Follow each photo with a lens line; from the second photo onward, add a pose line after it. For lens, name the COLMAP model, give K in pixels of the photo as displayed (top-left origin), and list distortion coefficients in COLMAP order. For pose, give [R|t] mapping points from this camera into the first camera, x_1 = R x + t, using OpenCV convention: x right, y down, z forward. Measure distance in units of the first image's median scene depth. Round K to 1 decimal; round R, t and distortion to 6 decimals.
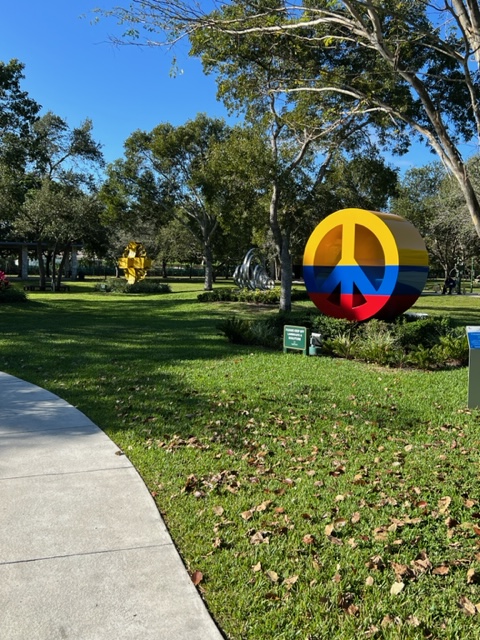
lens RADIAL K [[598.1, 0, 240.0], [0, 598.1, 320.0], [0, 0, 1]] dist [0.135632, -0.319792]
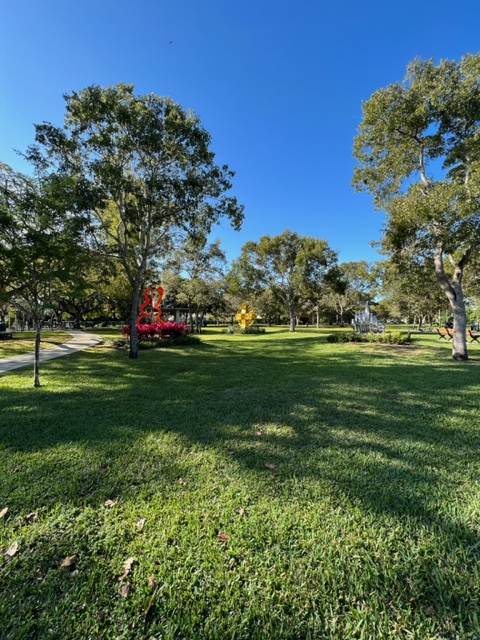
lens RADIAL K [[257.5, 0, 240.0], [0, 257.5, 320.0], [0, 0, 1]] dist [-0.000589, 0.000020]
pose [[0.997487, -0.018232, -0.068466, -0.241185], [0.012222, 0.996116, -0.087201, -0.035122], [0.069790, 0.086145, 0.993835, 0.456283]]
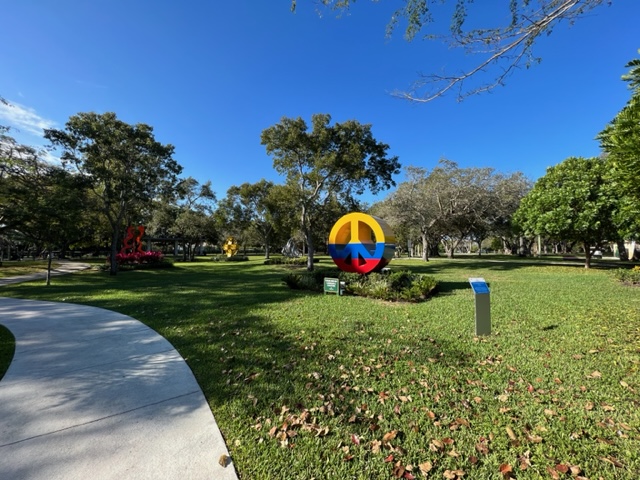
lens RADIAL K [[257.5, 0, 320.0], [0, 257.5, 240.0], [0, 0, 1]] dist [-0.000589, 0.000020]
pose [[0.986780, -0.013393, 0.161512, -0.026133], [0.032759, 0.992491, -0.117847, -0.005899], [-0.158721, 0.121580, 0.979809, 0.126244]]
